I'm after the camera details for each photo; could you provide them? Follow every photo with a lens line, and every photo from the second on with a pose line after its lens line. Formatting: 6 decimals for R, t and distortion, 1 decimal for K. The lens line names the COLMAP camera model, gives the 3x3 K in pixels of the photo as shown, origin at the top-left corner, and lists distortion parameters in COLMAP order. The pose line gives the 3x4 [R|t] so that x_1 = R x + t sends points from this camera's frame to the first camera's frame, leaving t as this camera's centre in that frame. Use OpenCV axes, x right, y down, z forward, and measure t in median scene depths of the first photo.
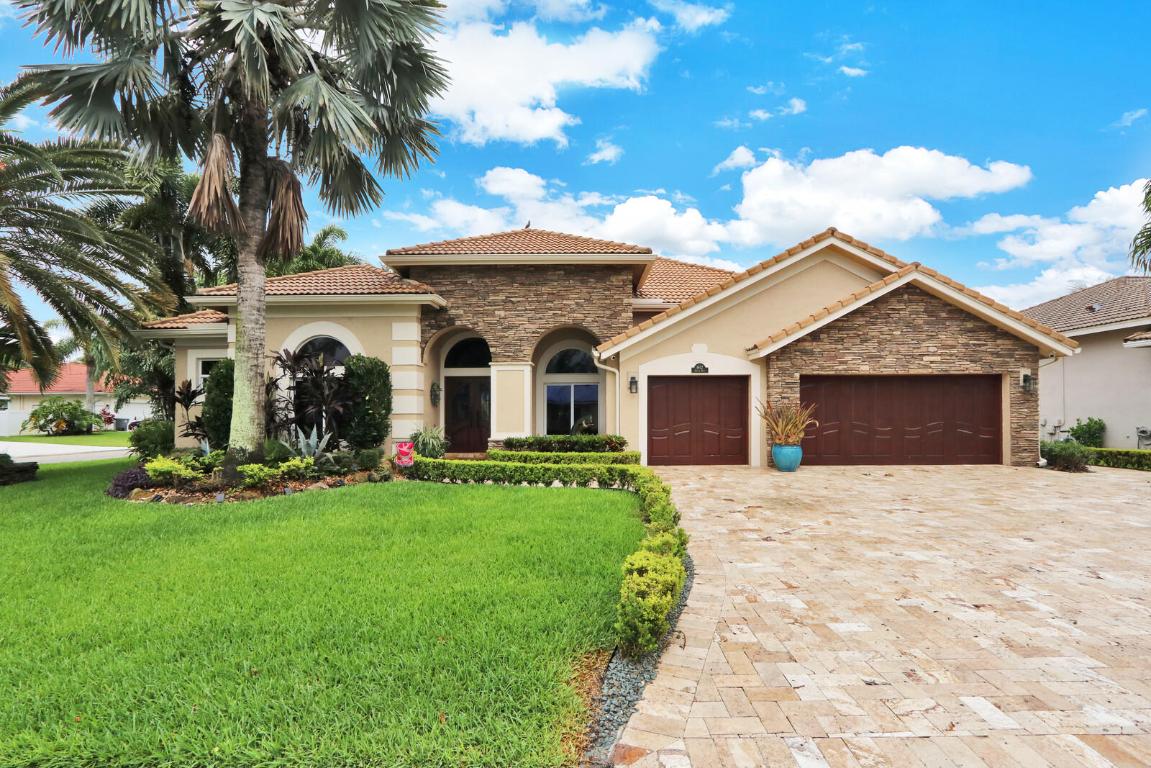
lens RADIAL K [[543.6, 0, 575.5], [0, 543.6, 384.0], [0, 0, 1]] dist [-0.000126, 0.000063]
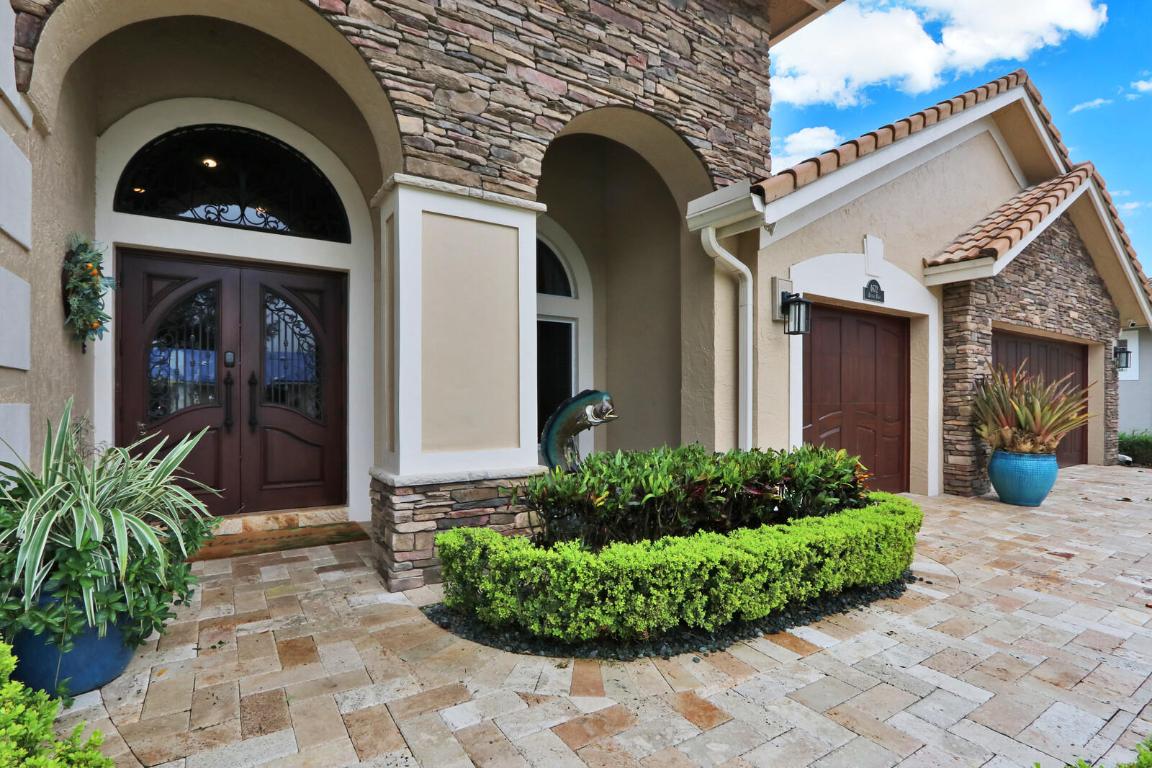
lens RADIAL K [[544.0, 0, 576.0], [0, 544.0, 384.0], [0, 0, 1]] dist [-0.000126, 0.000063]
pose [[0.844120, 0.022941, 0.535664, -0.217928], [-0.043226, 0.998744, 0.025343, 0.047248], [-0.534409, -0.044547, 0.844051, 0.735416]]
